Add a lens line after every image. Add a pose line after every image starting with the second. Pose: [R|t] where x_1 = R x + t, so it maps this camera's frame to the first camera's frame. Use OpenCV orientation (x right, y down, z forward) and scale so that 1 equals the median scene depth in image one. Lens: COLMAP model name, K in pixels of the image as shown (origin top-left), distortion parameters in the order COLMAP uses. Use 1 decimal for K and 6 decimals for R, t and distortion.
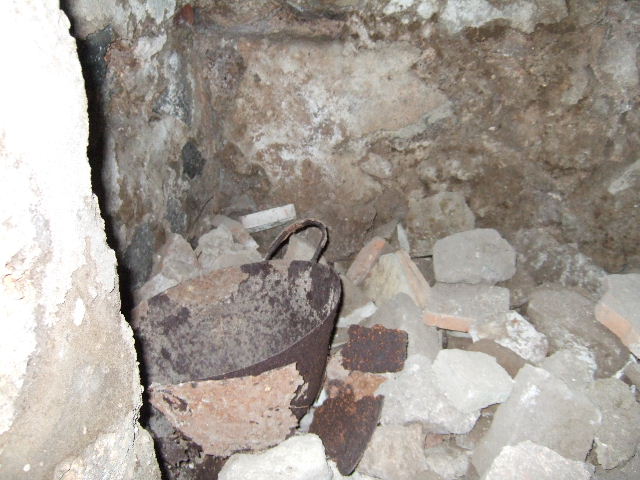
lens RADIAL K [[686.8, 0, 320.3], [0, 686.8, 240.2], [0, 0, 1]] dist [-0.048138, 0.000000]
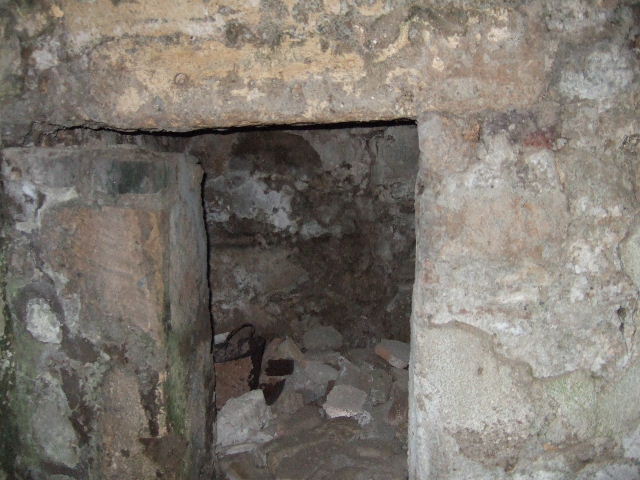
lens RADIAL K [[686.8, 0, 320.0], [0, 686.8, 239.2], [0, 0, 1]] dist [-0.048138, 0.000000]
pose [[0.984056, -0.023903, 0.176246, -0.131615], [0.080851, 0.942745, -0.323567, 0.365832], [-0.158420, 0.332658, 0.929646, -0.934976]]
